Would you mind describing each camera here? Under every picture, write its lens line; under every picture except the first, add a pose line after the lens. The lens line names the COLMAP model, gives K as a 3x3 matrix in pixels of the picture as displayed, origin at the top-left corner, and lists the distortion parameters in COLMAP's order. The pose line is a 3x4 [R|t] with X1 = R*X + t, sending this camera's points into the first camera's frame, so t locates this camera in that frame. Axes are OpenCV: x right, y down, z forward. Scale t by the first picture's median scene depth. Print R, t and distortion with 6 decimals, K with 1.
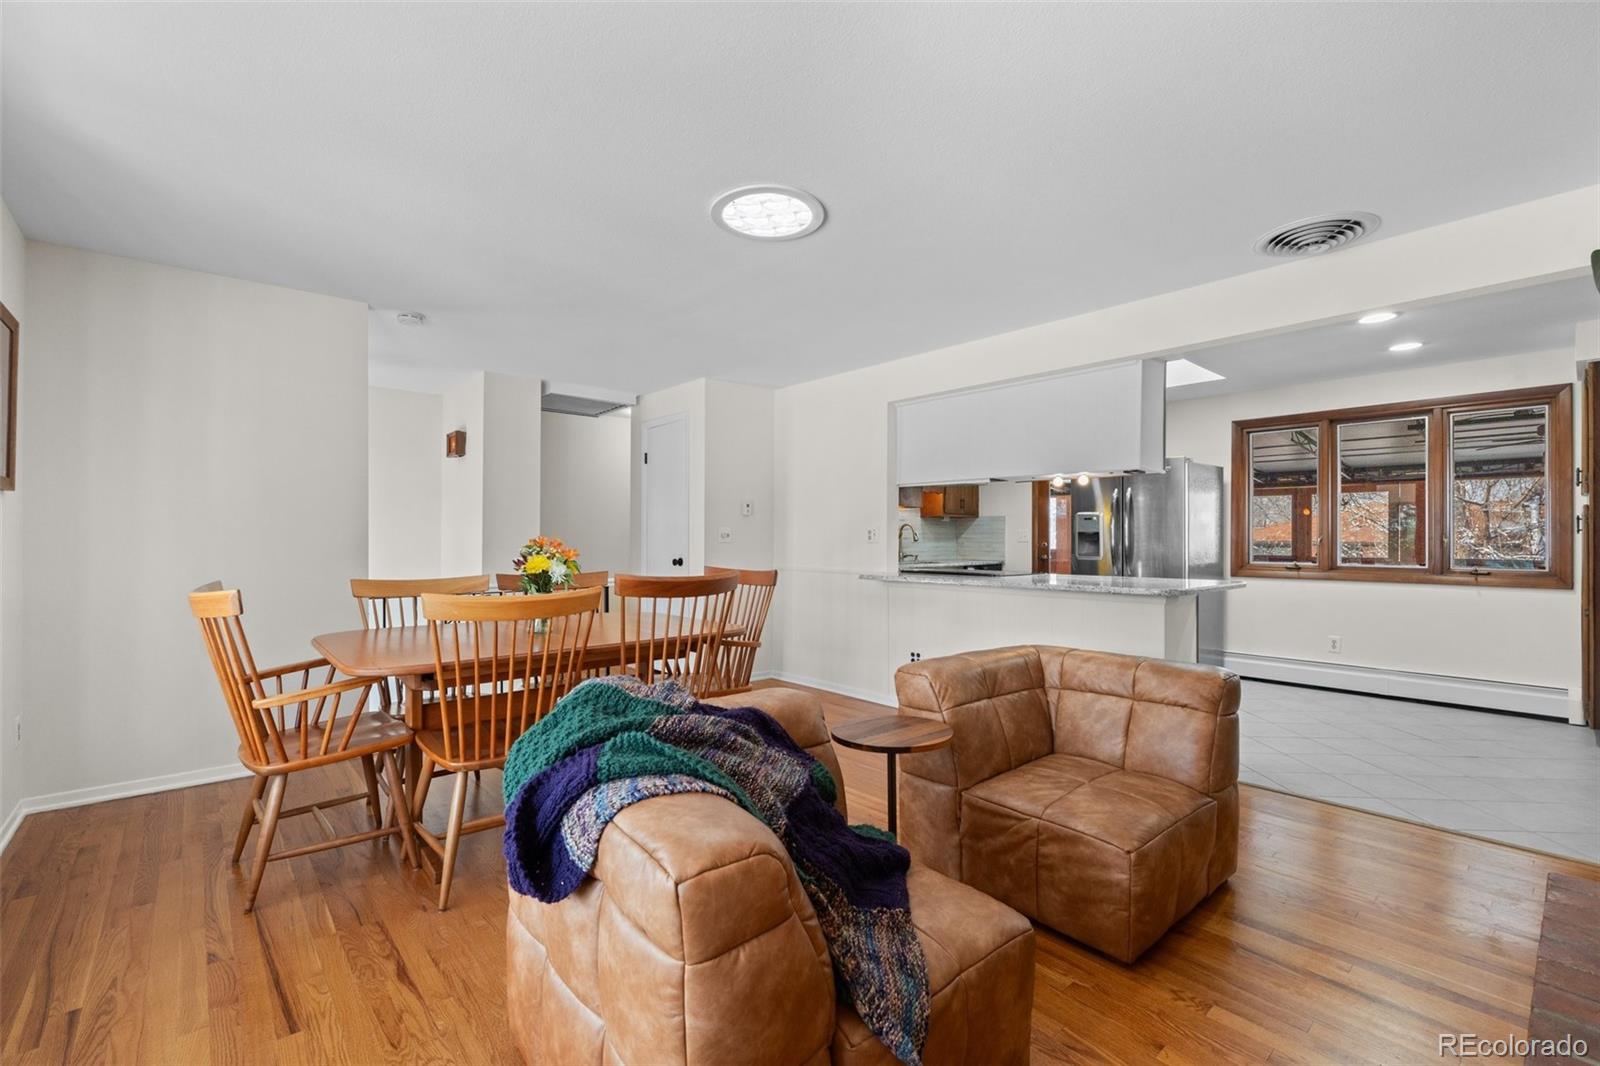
lens RADIAL K [[701.1, 0, 806.2], [0, 701.1, 529.9], [0, 0, 1]] dist [-0.004613, 0.001215]
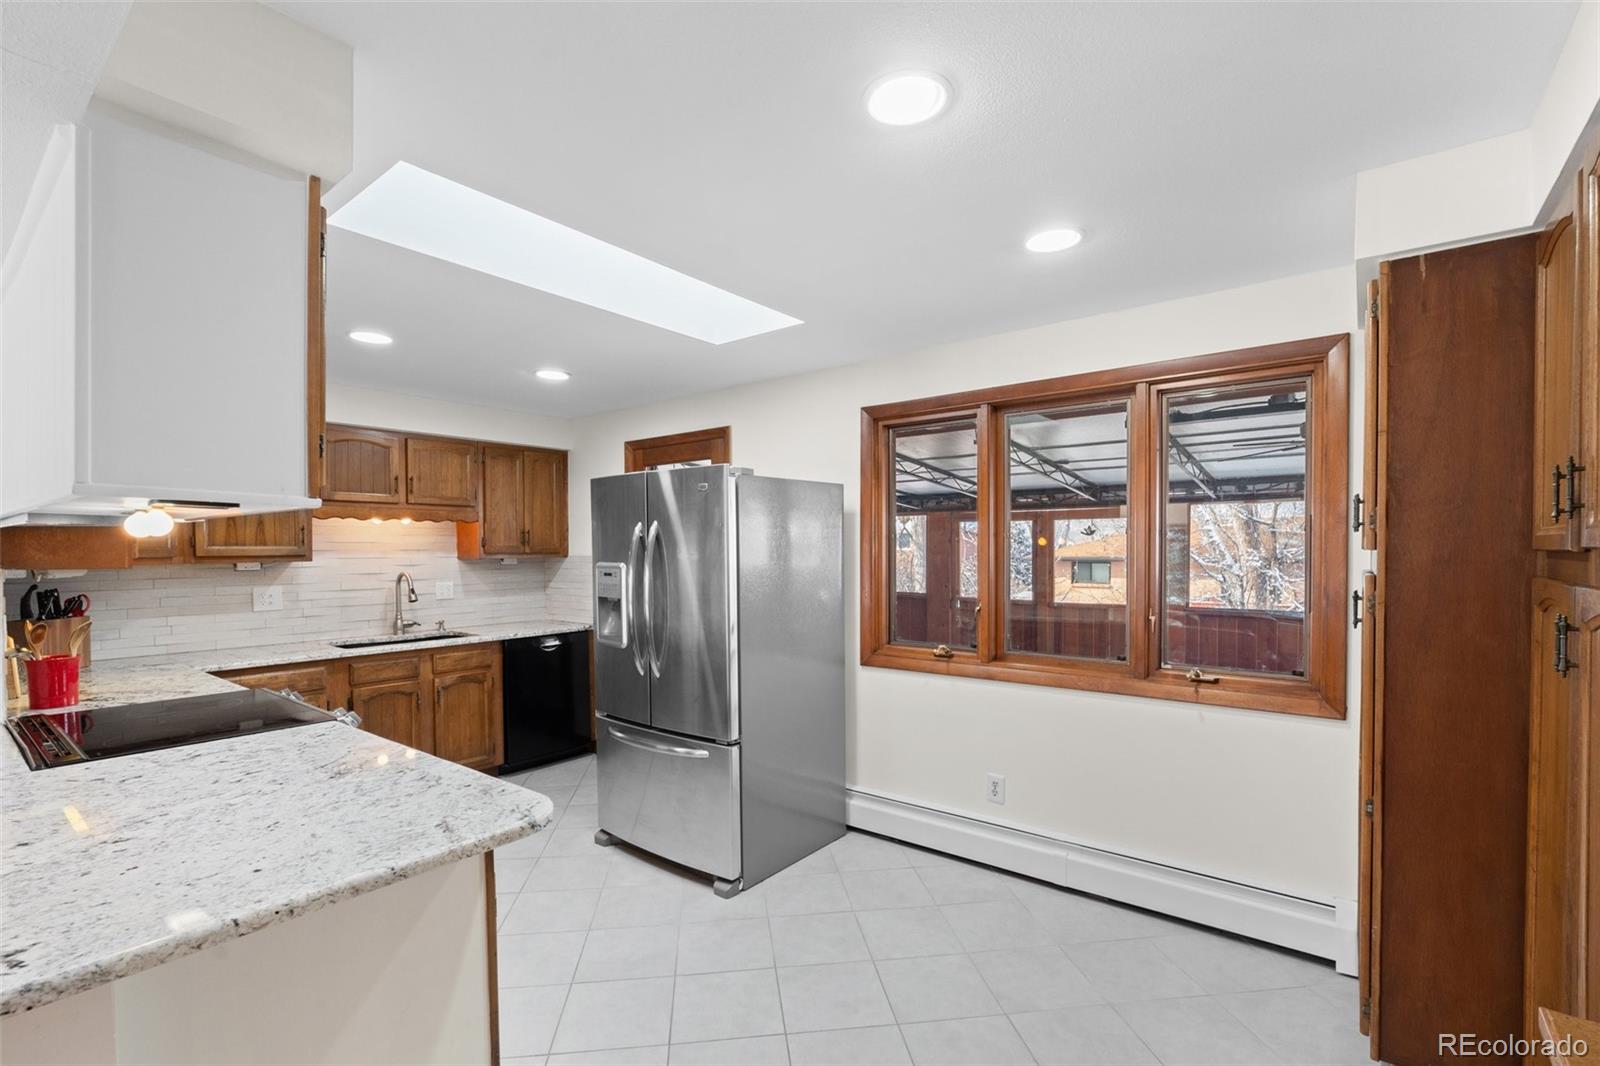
lens RADIAL K [[701.1, 0, 791.8], [0, 701.1, 556.8], [0, 0, 1]] dist [-0.004613, 0.001215]
pose [[0.987910, -0.008312, 0.154805, 0.493221], [0.004864, 0.999732, 0.022637, -0.044861], [-0.154952, -0.021611, 0.987686, 0.445953]]
